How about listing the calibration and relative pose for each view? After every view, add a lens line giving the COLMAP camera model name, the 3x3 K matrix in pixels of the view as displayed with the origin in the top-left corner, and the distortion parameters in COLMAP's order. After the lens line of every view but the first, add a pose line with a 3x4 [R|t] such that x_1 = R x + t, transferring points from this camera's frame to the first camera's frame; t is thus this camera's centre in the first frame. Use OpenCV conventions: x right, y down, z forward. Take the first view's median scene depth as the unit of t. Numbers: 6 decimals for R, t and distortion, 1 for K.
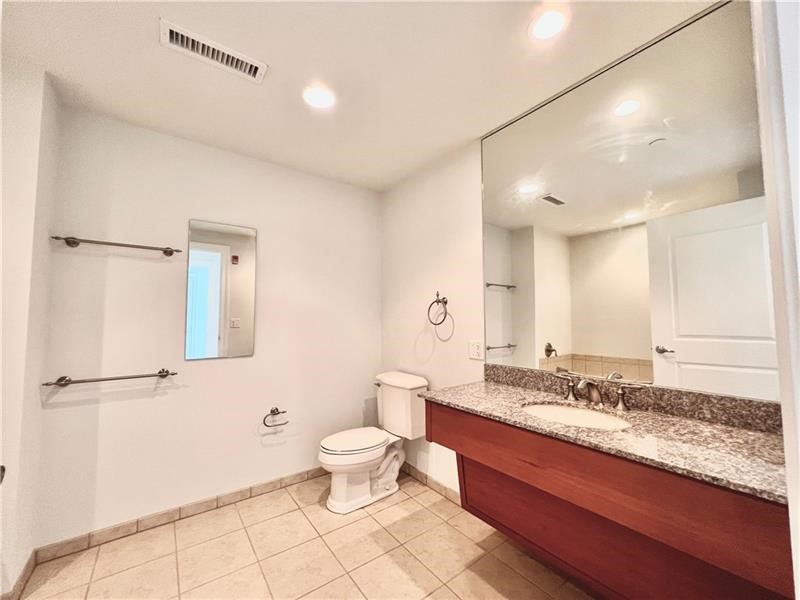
lens RADIAL K [[320.9, 0, 400.0], [0, 320.9, 300.0], [0, 0, 1]] dist [0.000539, 0.000299]
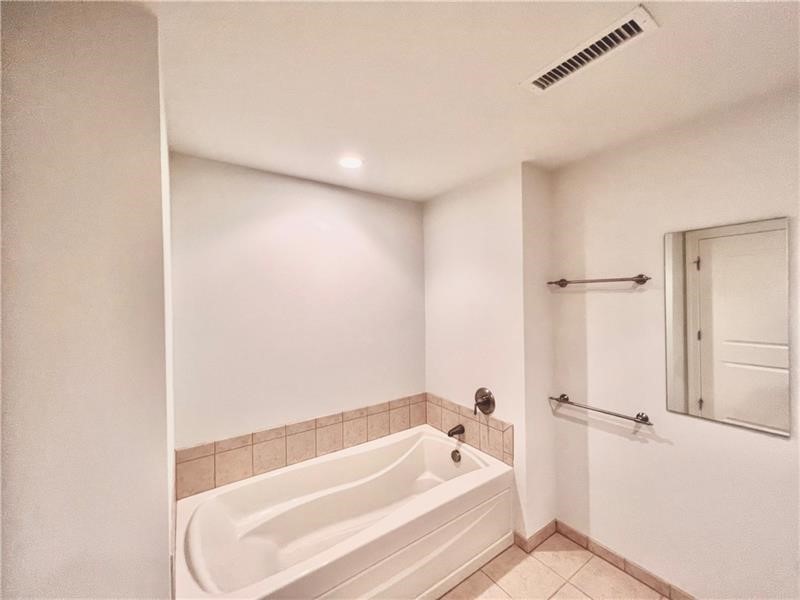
lens RADIAL K [[320.9, 0, 400.0], [0, 320.9, 300.0], [0, 0, 1]] dist [0.000539, 0.000299]
pose [[-0.032730, 0.006869, -0.999441, 0.192475], [0.071525, 0.997429, 0.004513, -0.169163], [0.996902, -0.071338, -0.033137, 0.438471]]
